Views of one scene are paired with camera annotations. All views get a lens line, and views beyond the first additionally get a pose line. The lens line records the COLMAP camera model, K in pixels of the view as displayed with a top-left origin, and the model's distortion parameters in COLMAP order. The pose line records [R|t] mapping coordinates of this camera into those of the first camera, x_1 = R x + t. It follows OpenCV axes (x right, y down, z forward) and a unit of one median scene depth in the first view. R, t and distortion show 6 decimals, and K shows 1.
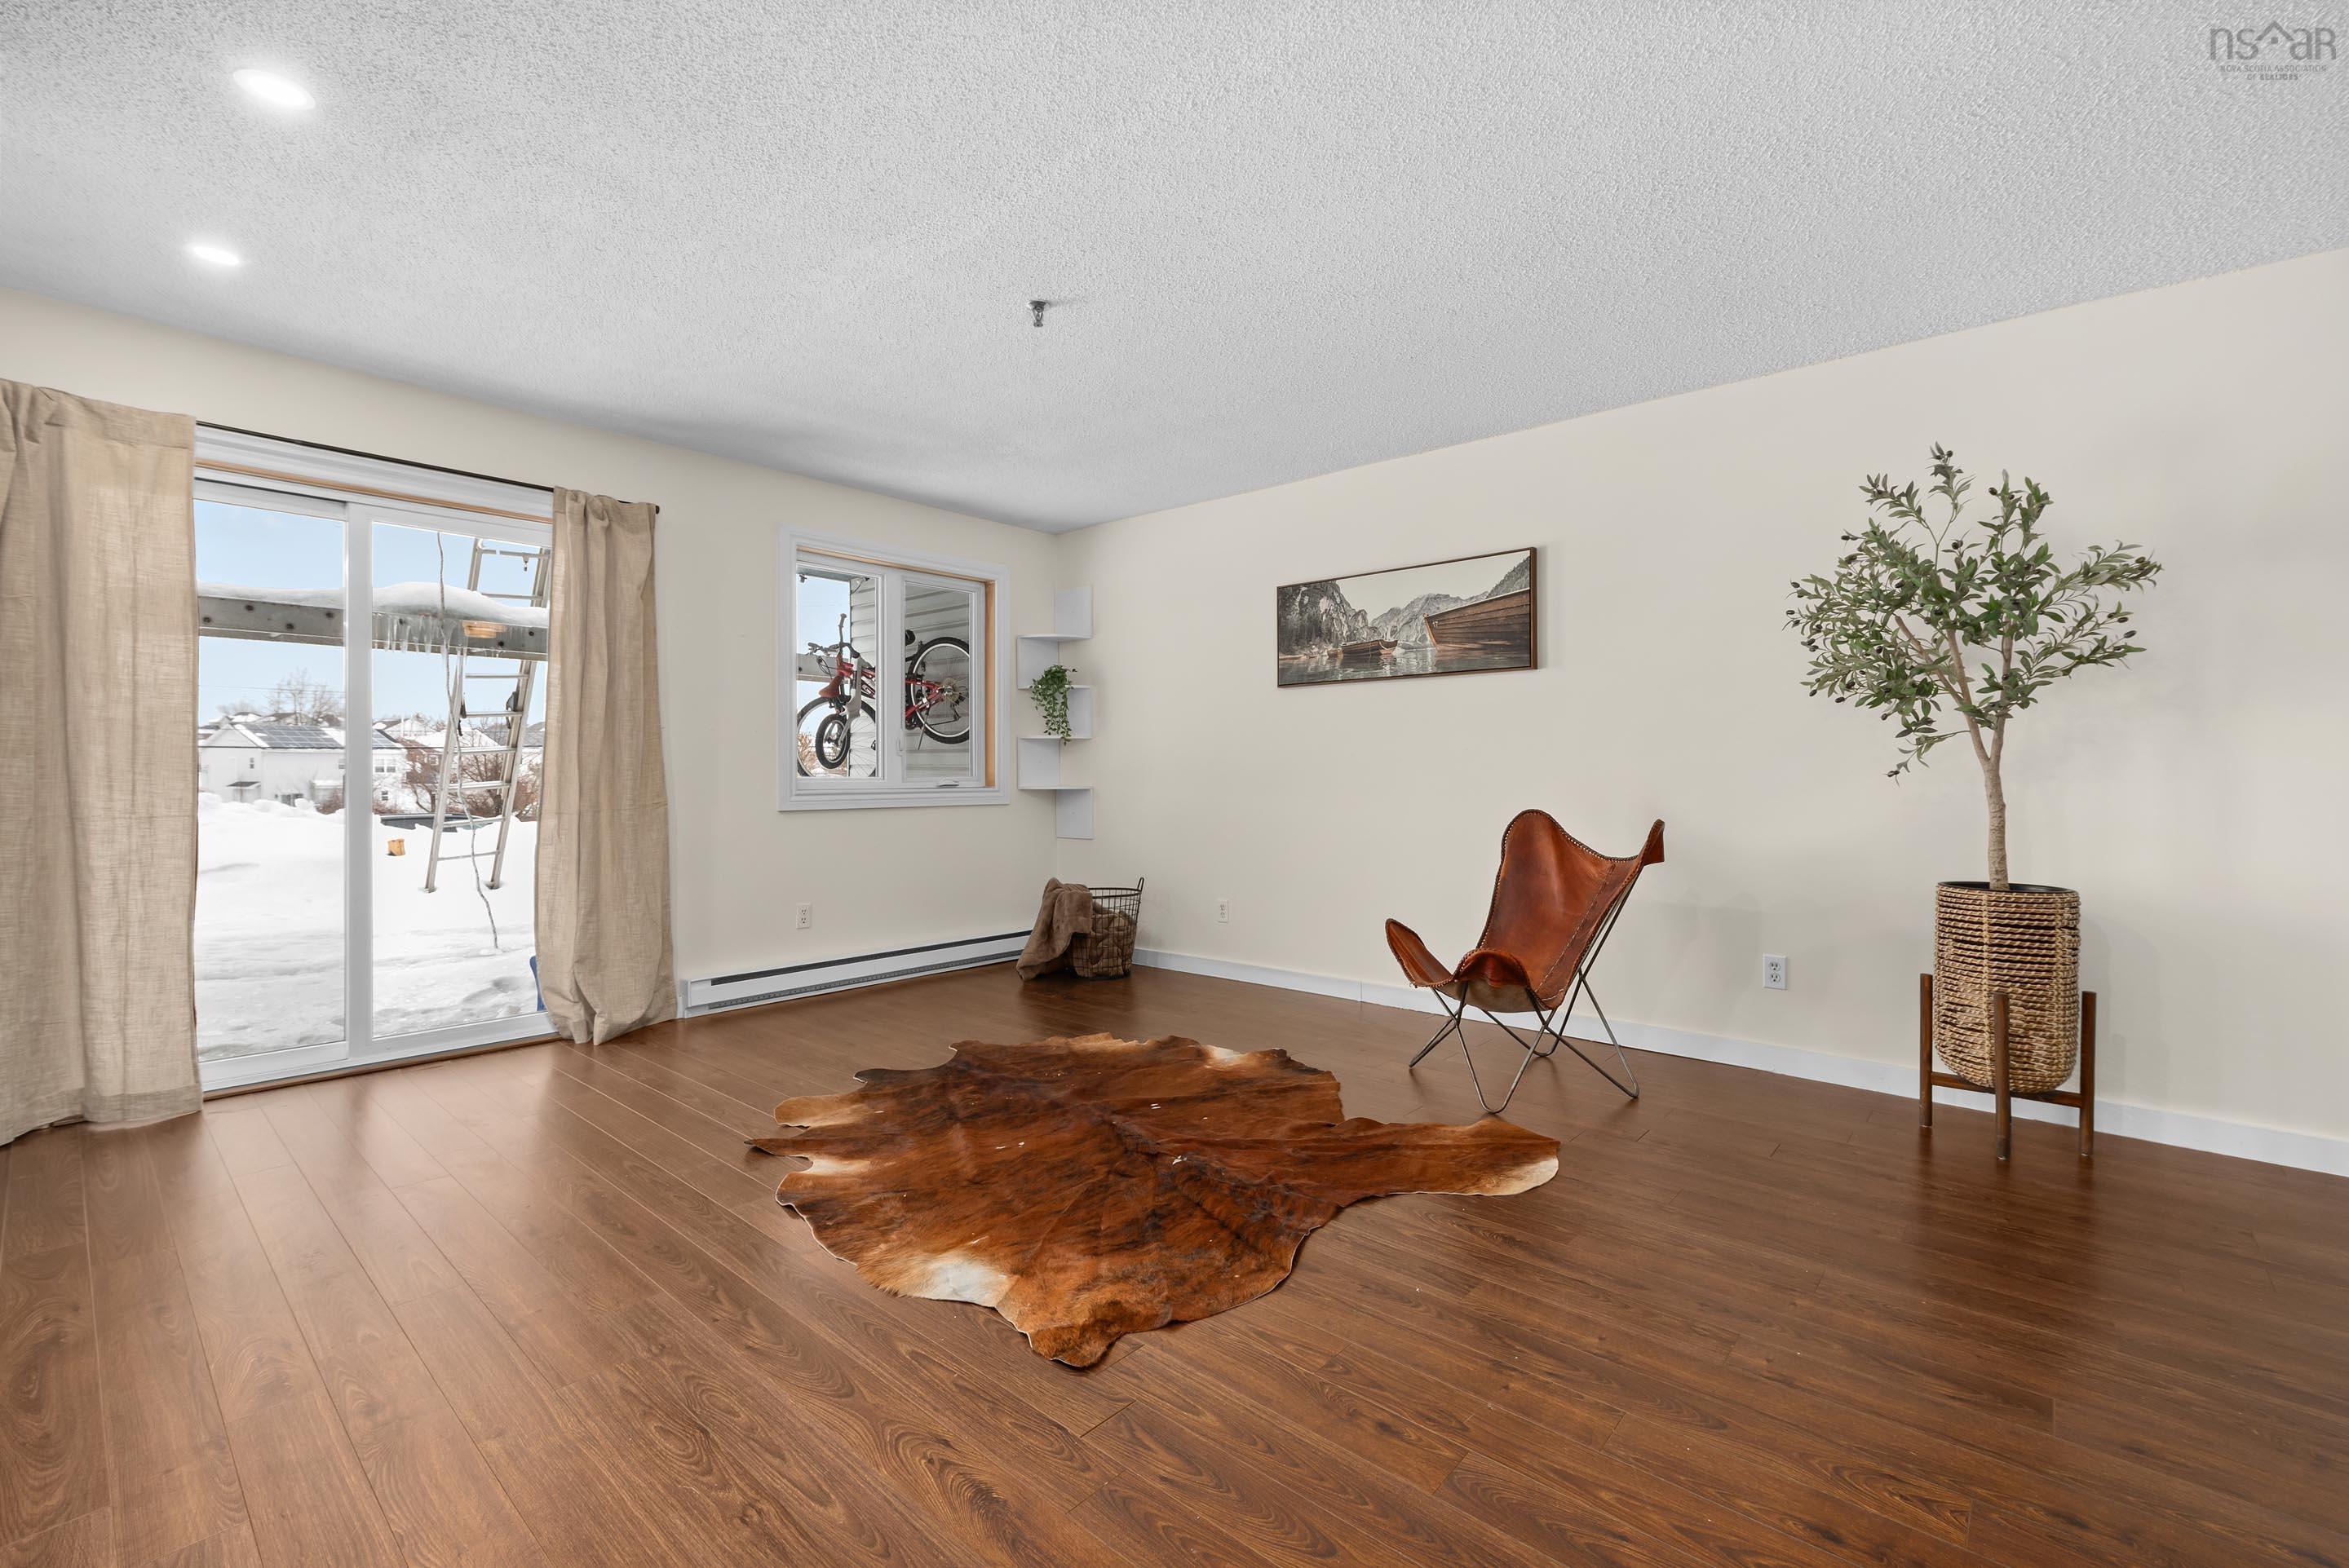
lens RADIAL K [[1022.3, 0, 1195.8], [0, 1022.3, 784.3], [0, 0, 1]] dist [0.009444, -0.000255]
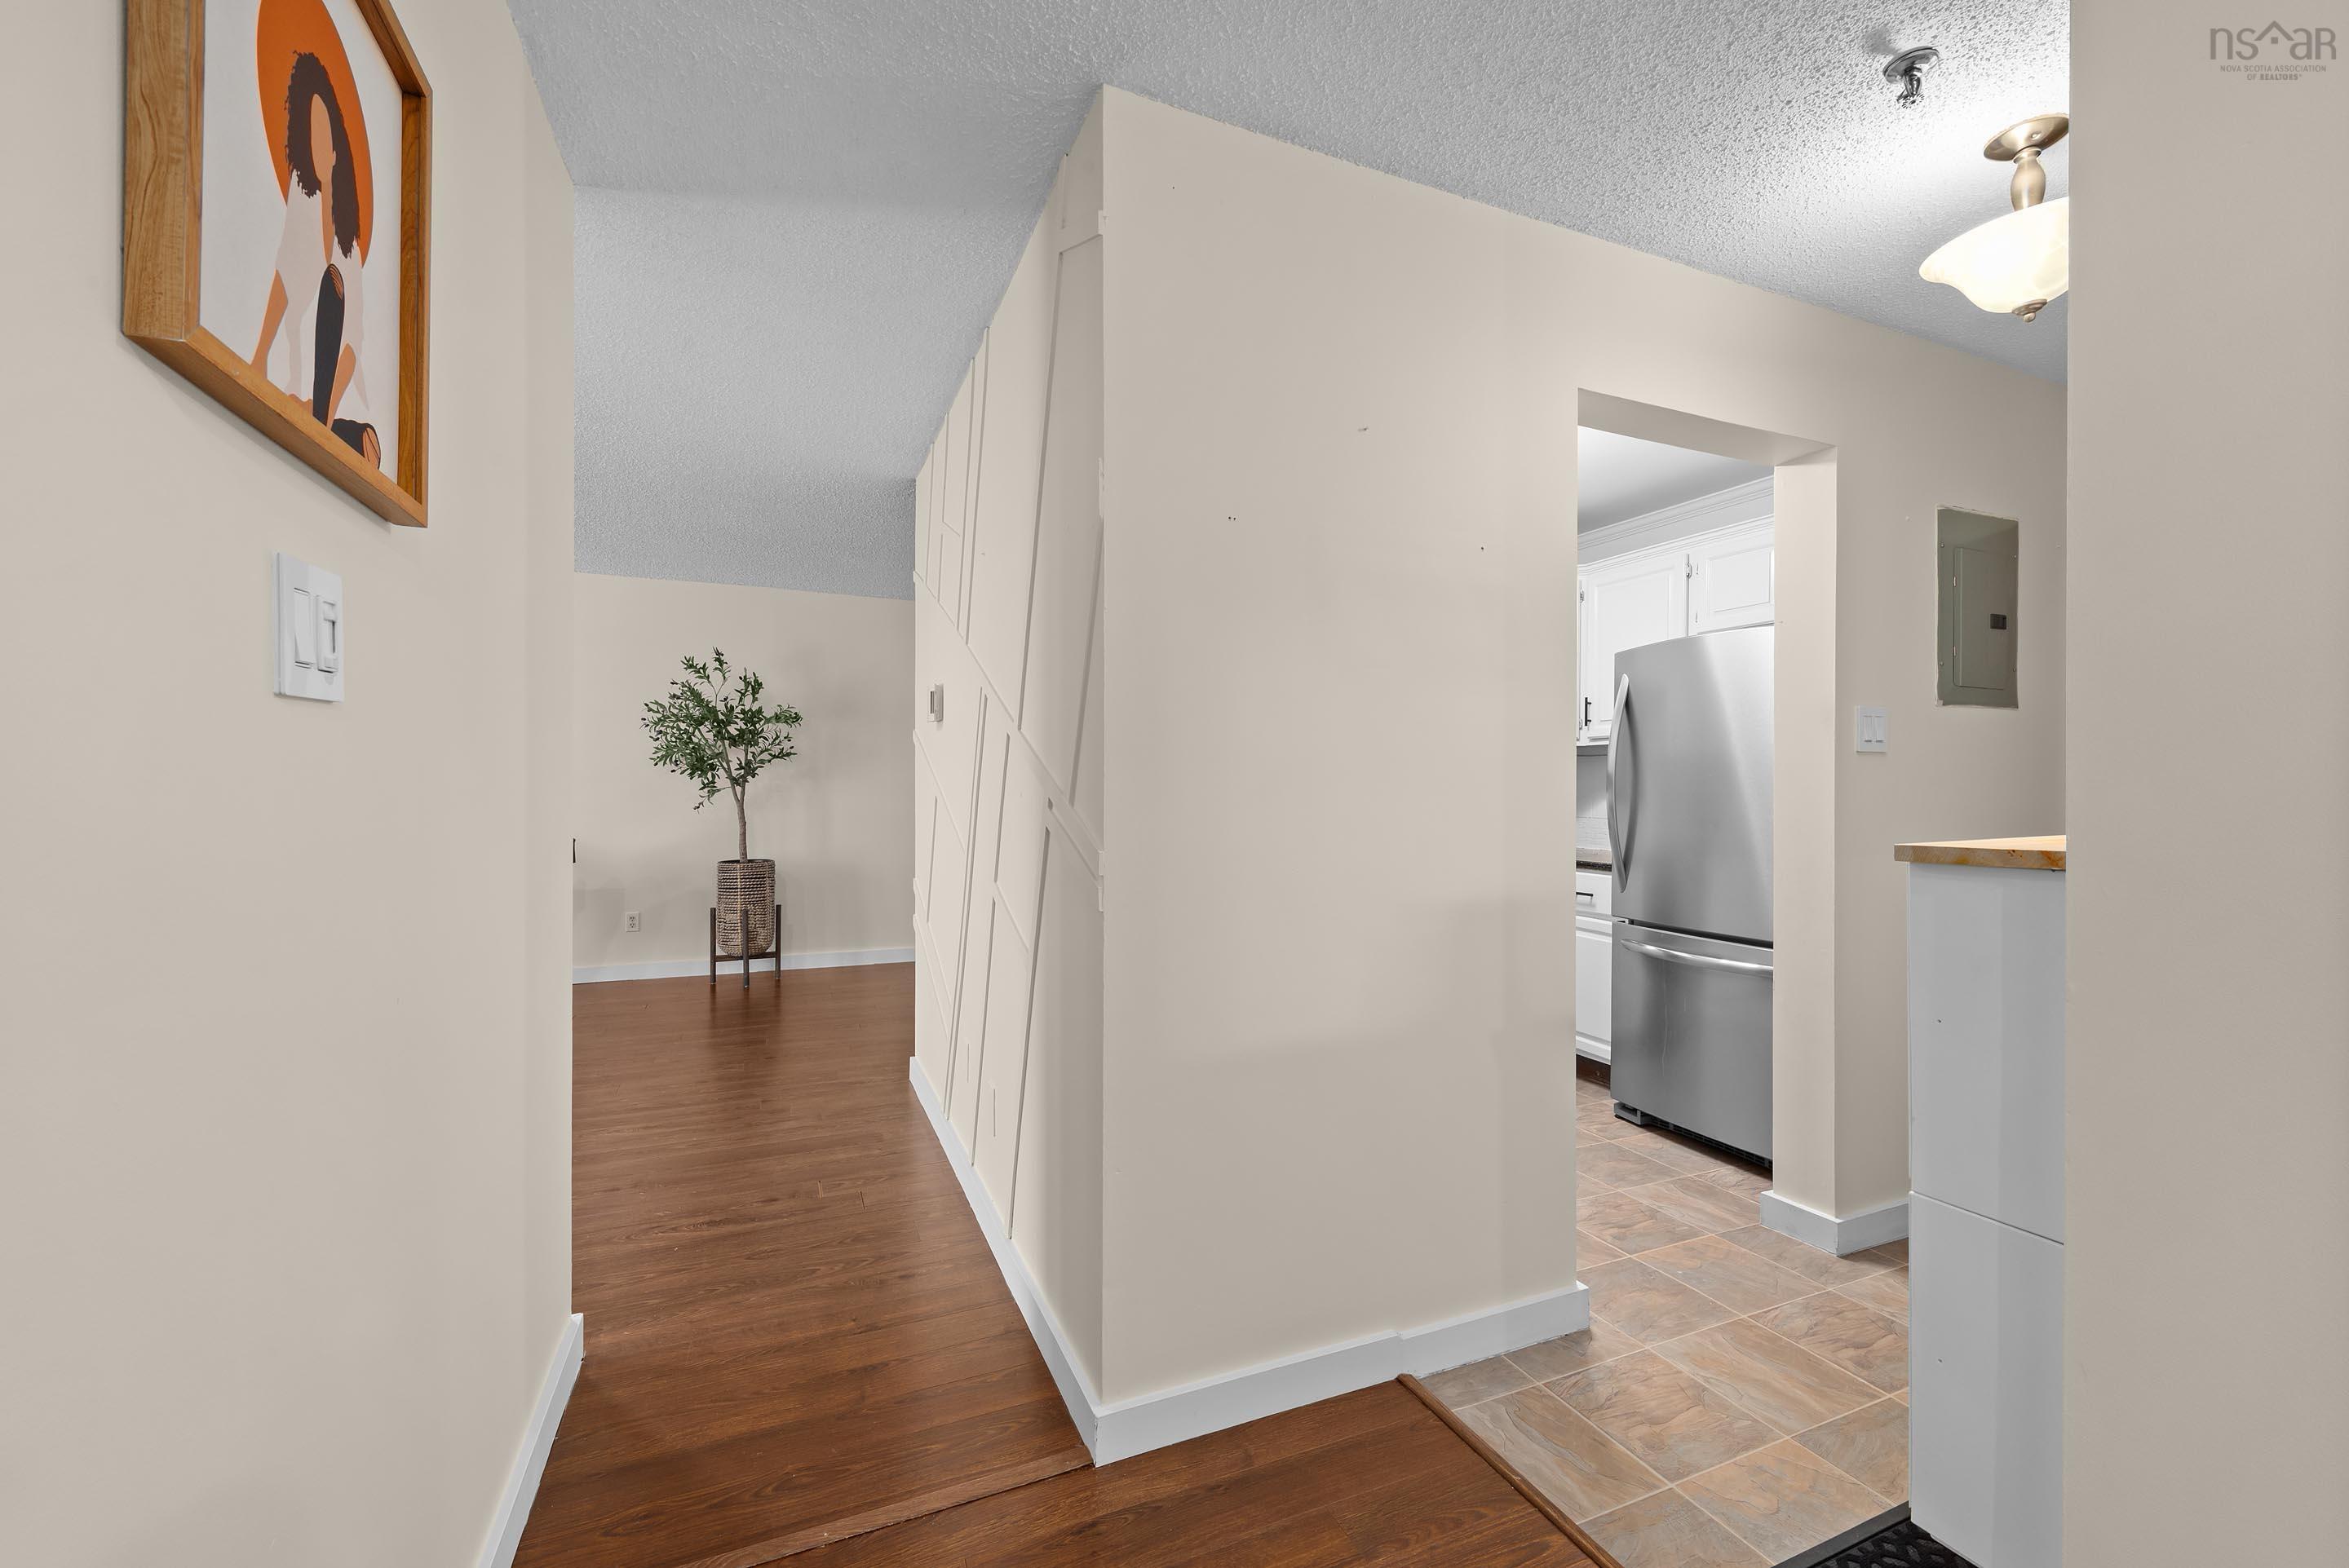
lens RADIAL K [[928.3, 0, 1171.2], [0, 928.3, 792.0], [0, 0, 1]] dist [0.000620, 0.000037]
pose [[0.449673, 0.002708, 0.893189, -0.538856], [0.010503, 0.999910, -0.008319, -0.018201], [-0.893131, 0.013122, 0.449604, -0.656474]]
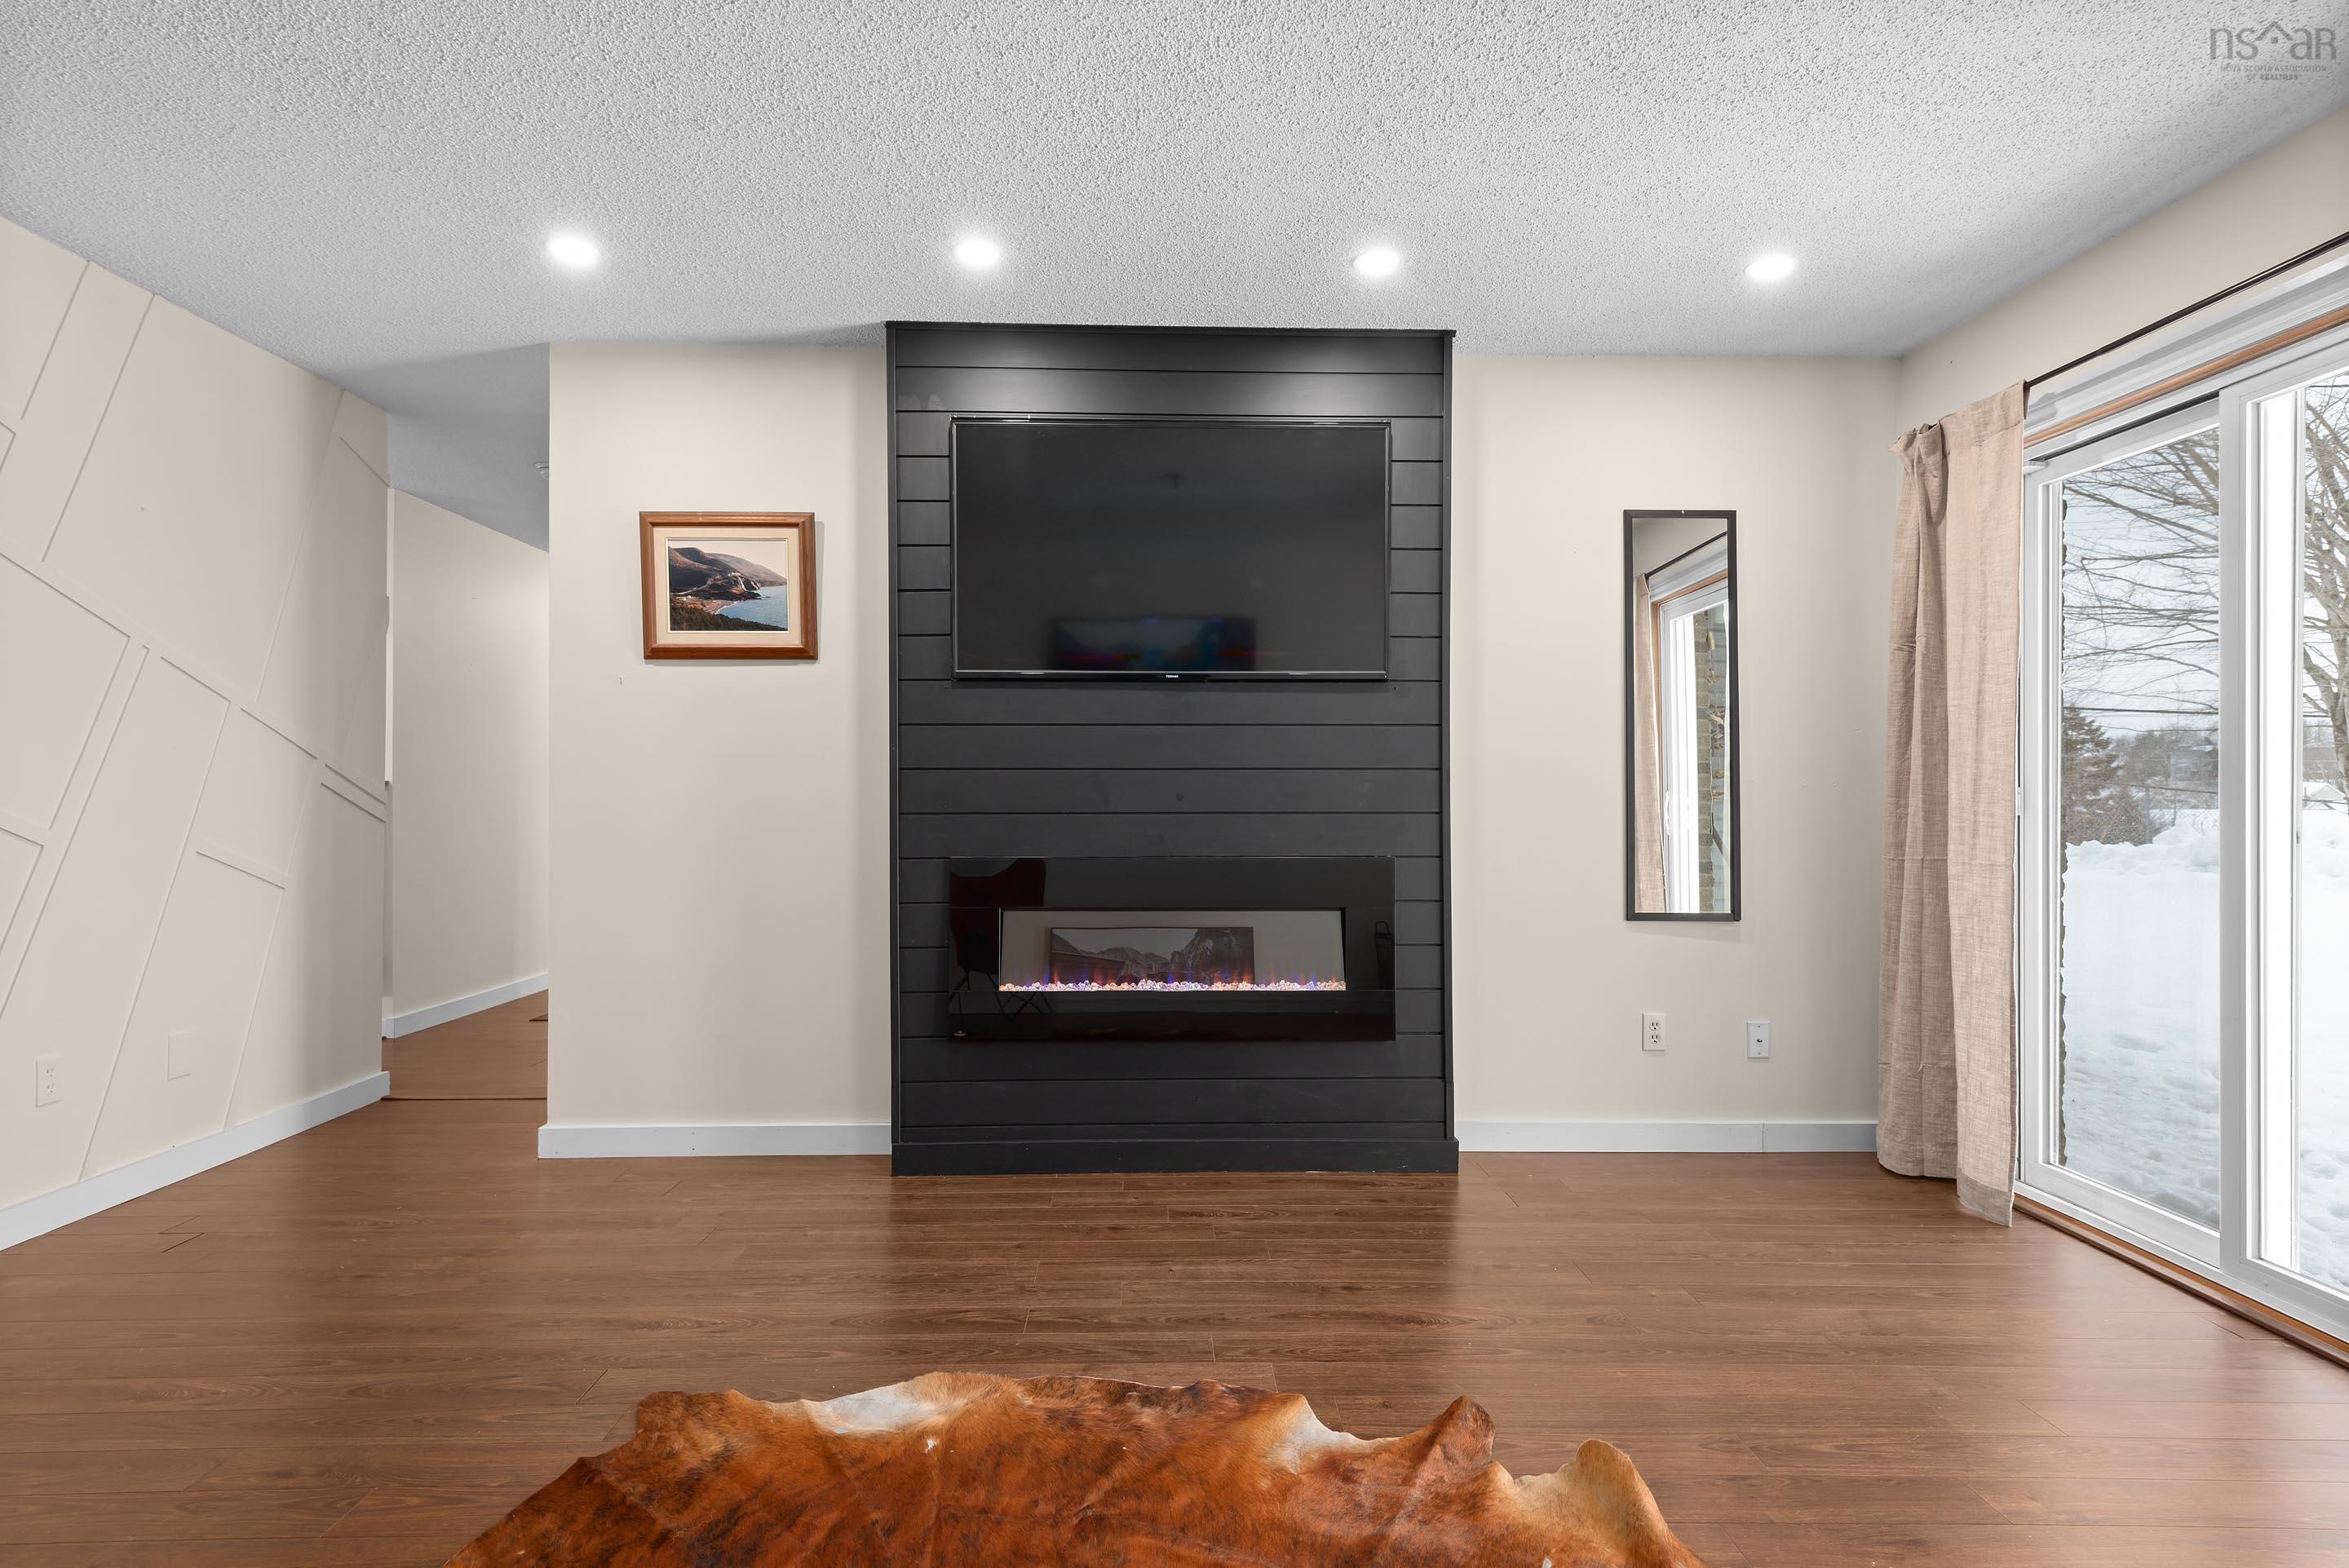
lens RADIAL K [[1195.9, 0, 1166.9], [0, 1195.9, 789.1], [0, 0, 1]] dist [0.007156, 0.000221]
pose [[-0.741069, -0.007731, -0.671385, 0.152781], [-0.013573, 0.999902, 0.003468, -0.020825], [0.671292, 0.011683, -0.741101, 1.089905]]
